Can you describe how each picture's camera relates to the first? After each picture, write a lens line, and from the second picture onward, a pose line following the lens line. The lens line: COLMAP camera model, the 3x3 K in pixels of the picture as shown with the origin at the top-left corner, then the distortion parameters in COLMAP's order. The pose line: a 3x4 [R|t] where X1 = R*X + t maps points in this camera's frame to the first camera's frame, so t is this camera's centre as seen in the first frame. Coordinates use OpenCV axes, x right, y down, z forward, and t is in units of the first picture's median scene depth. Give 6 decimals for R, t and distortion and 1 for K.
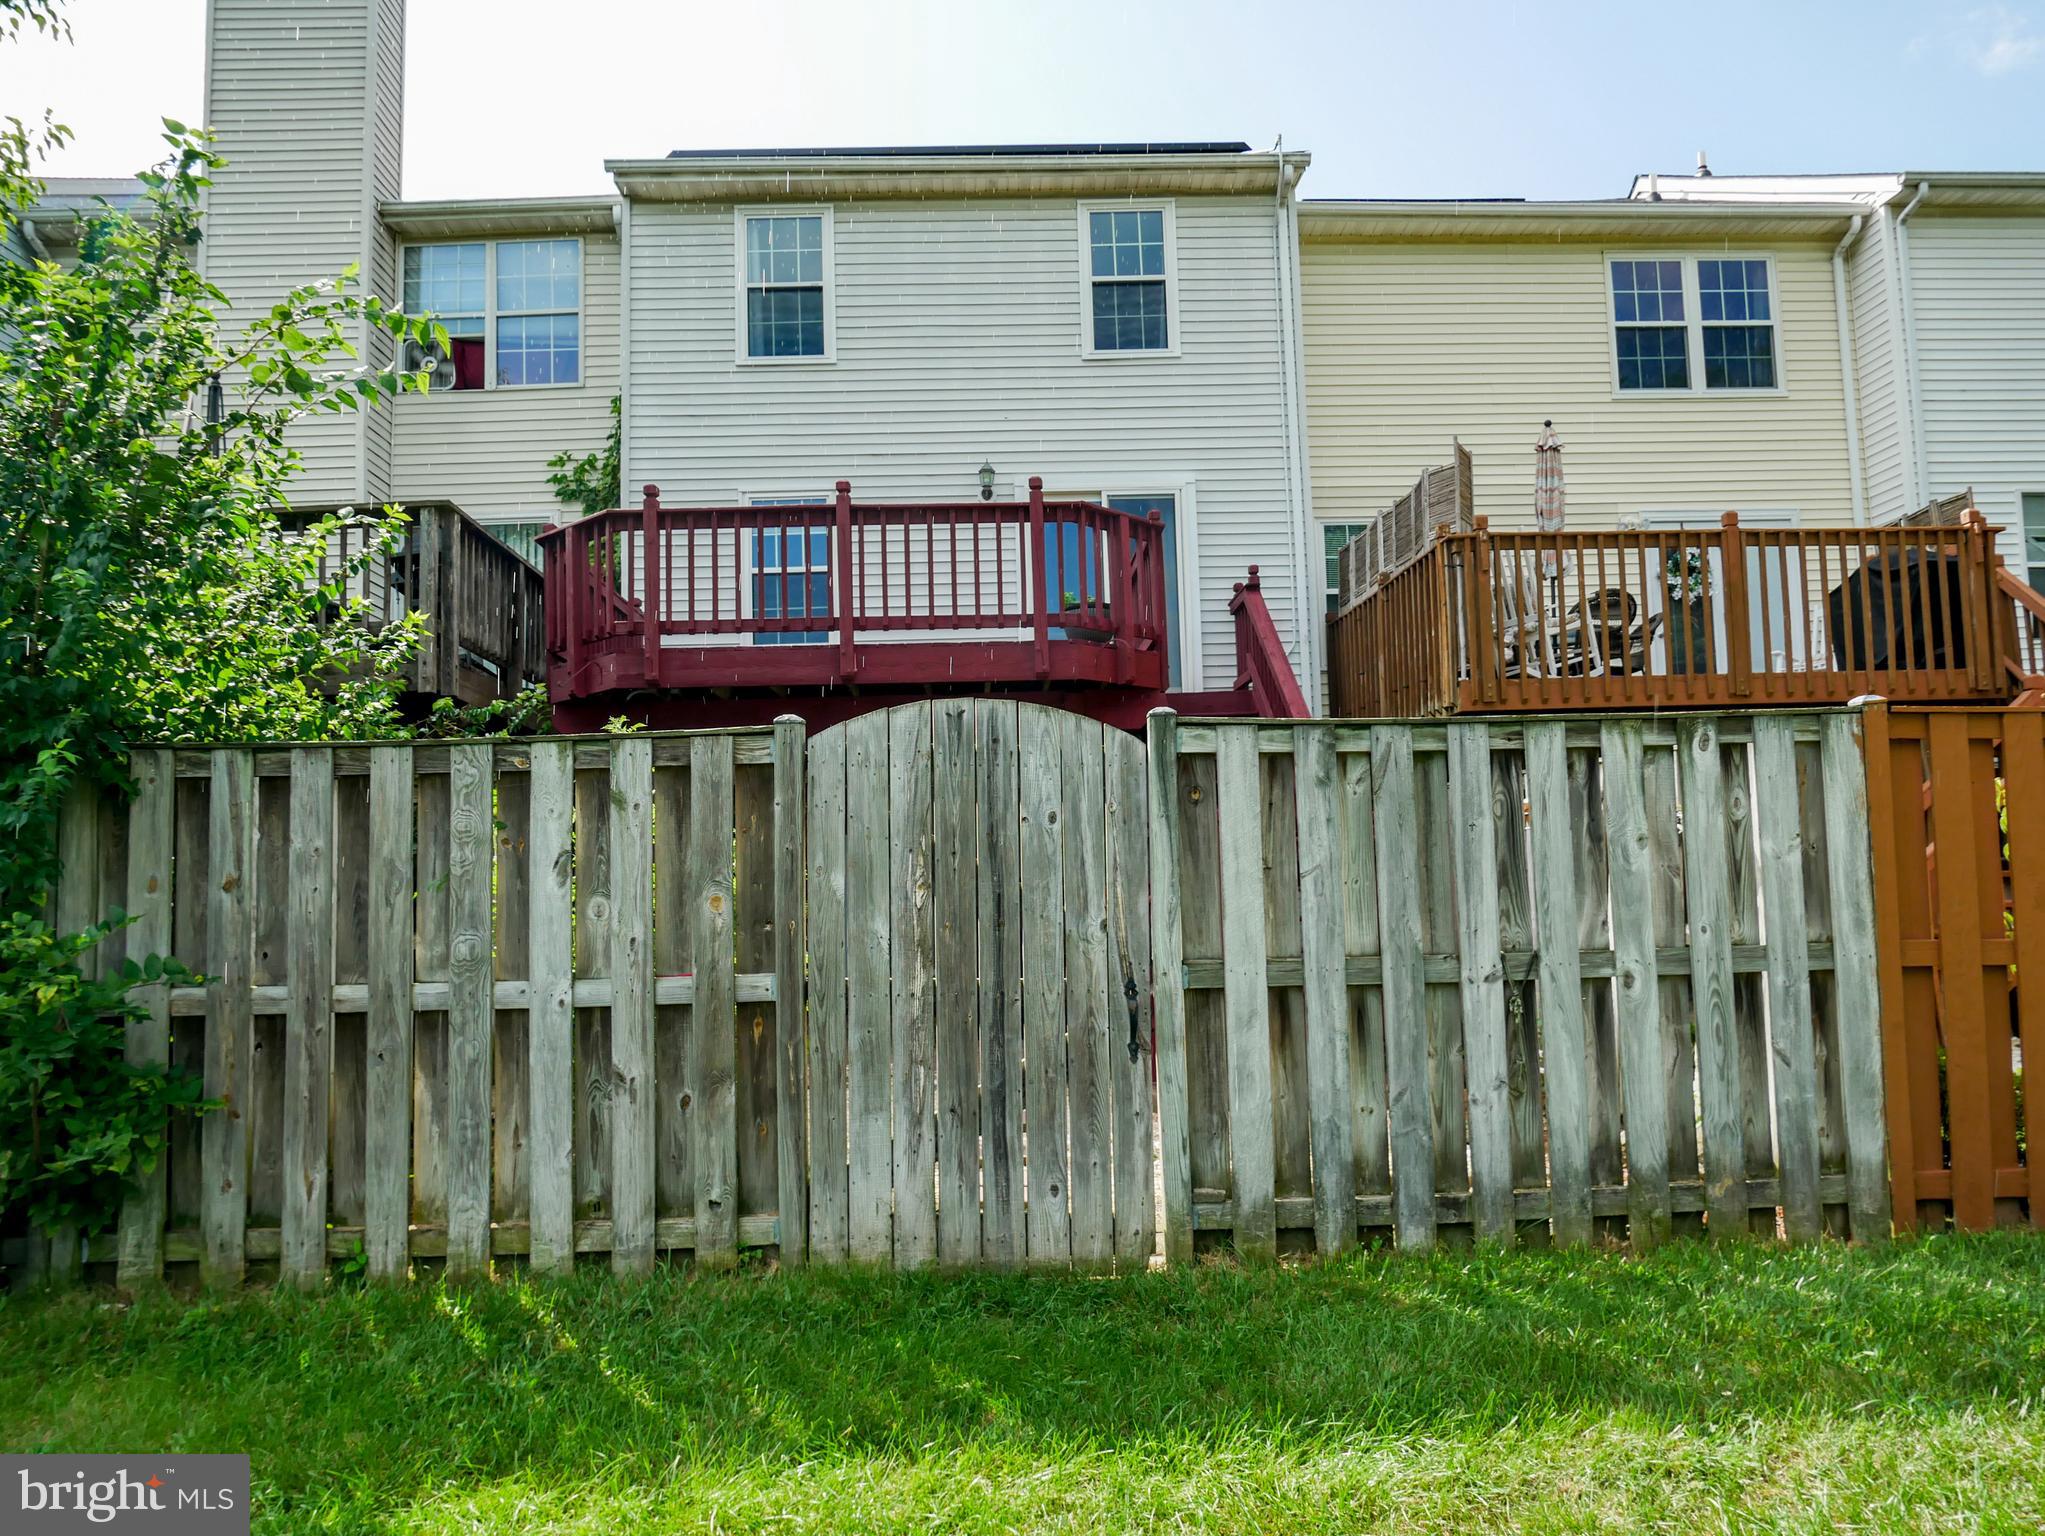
lens RADIAL K [[1462.1, 0, 1022.5], [0, 1462.1, 768.0], [0, 0, 1]] dist [-0.037653, 0.002709]
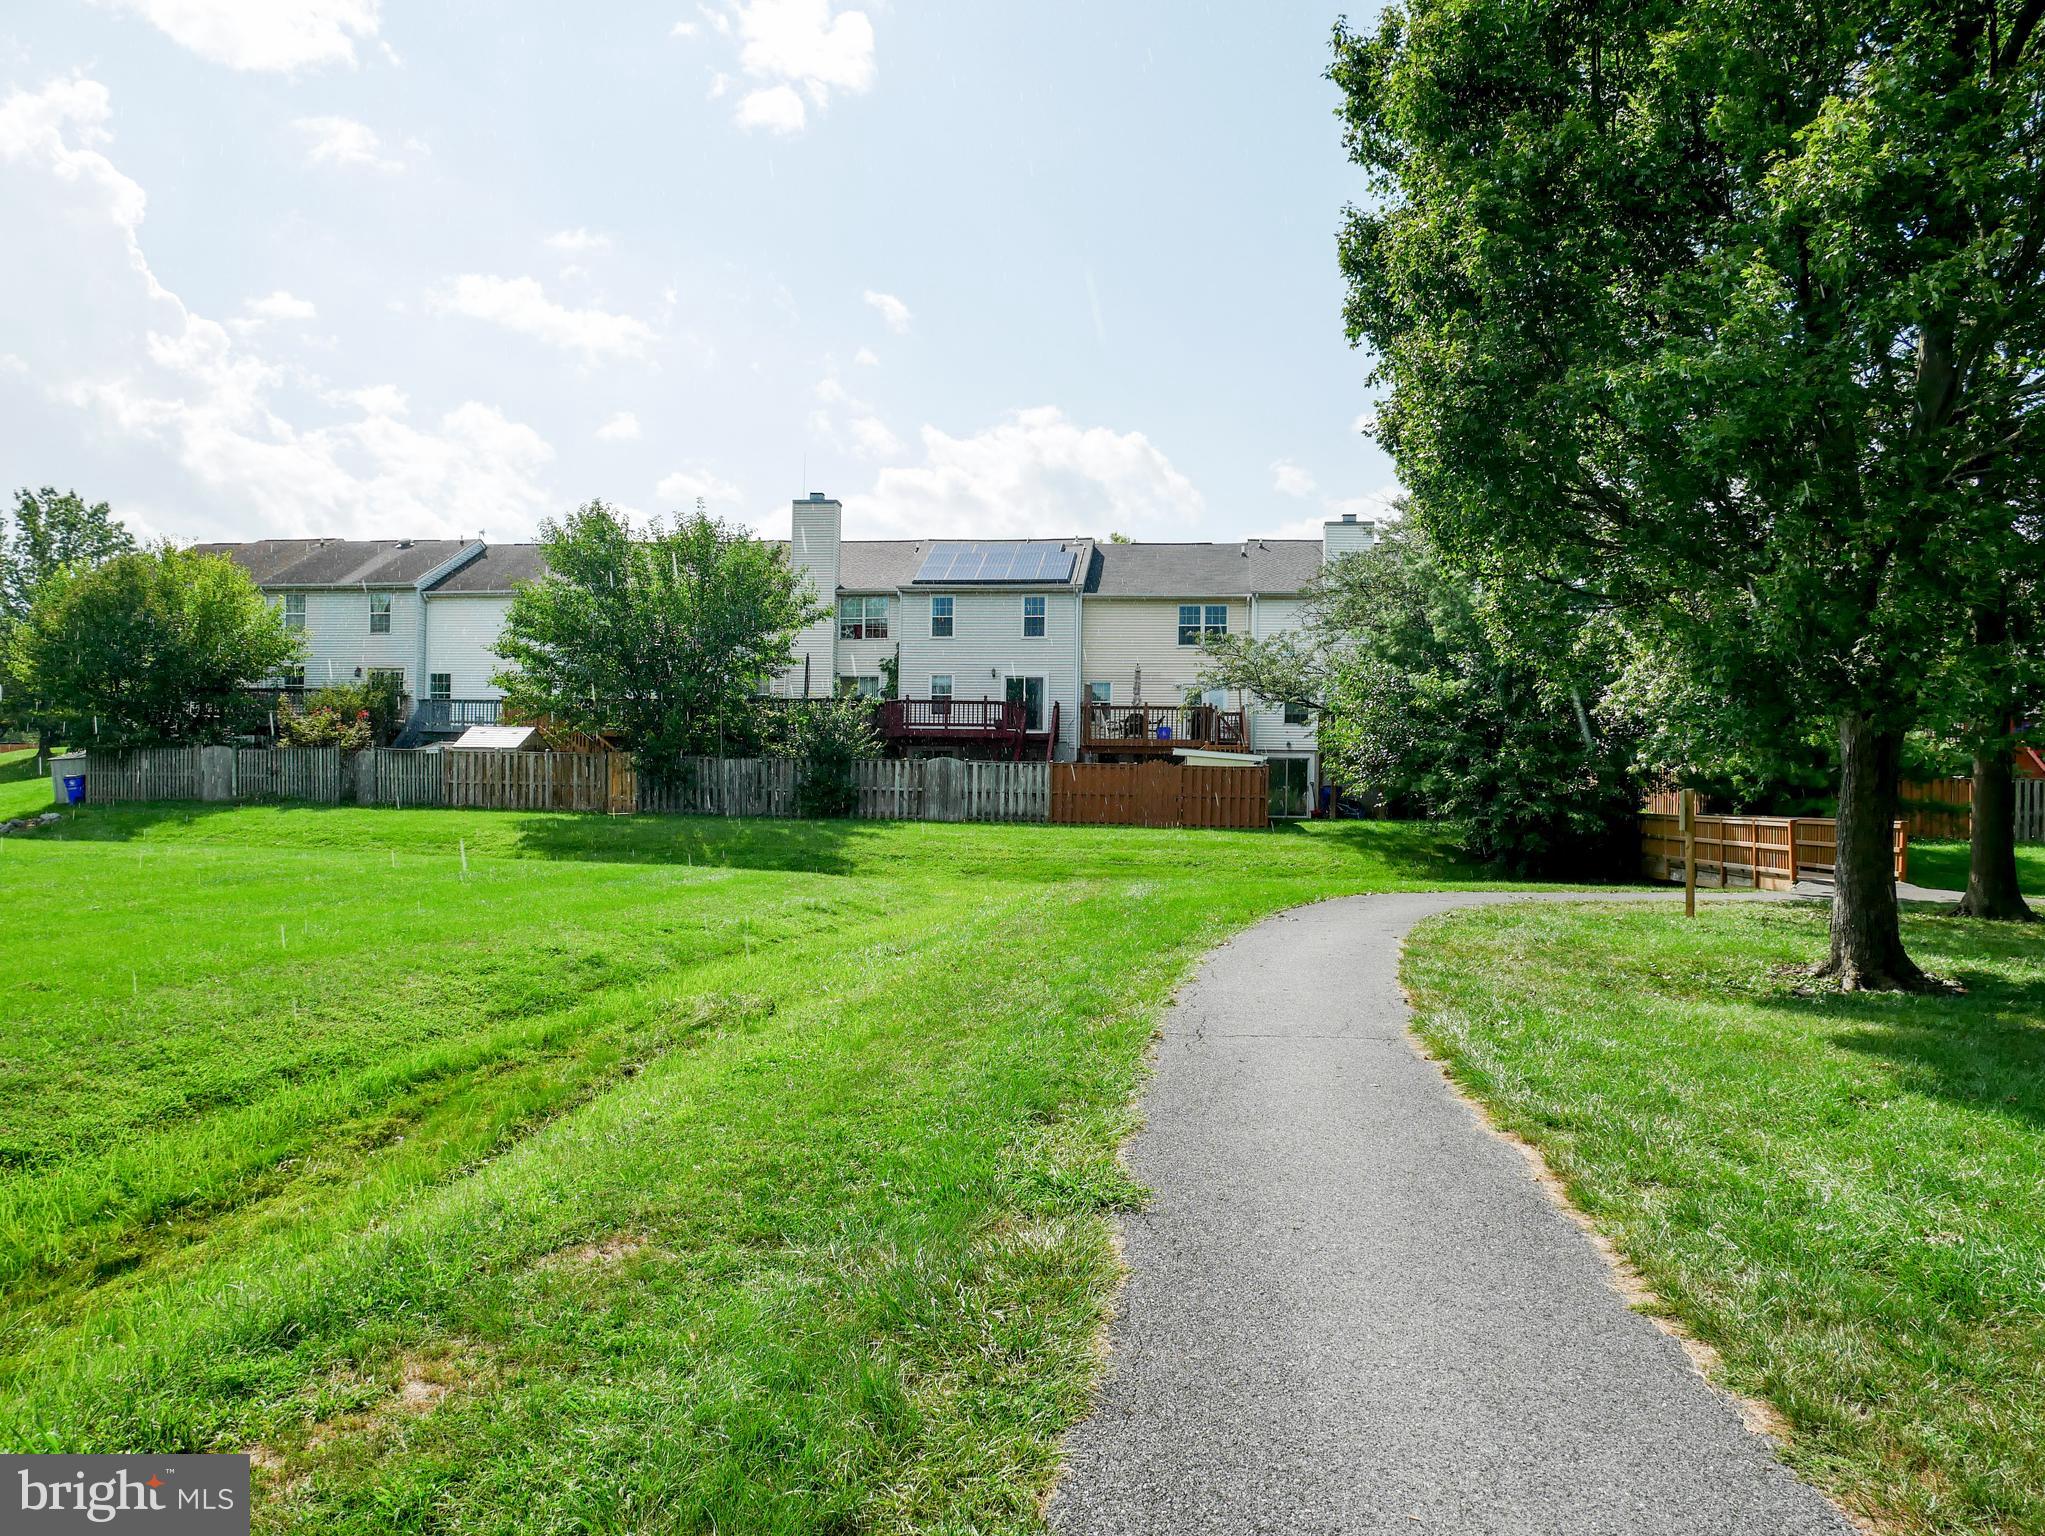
lens RADIAL K [[1462.1, 0, 1022.5], [0, 1462.1, 768.0], [0, 0, 1]] dist [-0.037653, 0.002709]
pose [[0.987470, 0.040601, -0.152495, 1.724733], [-0.029401, 0.996750, 0.074996, -0.640279], [0.155044, -0.069572, 0.985455, -7.395968]]
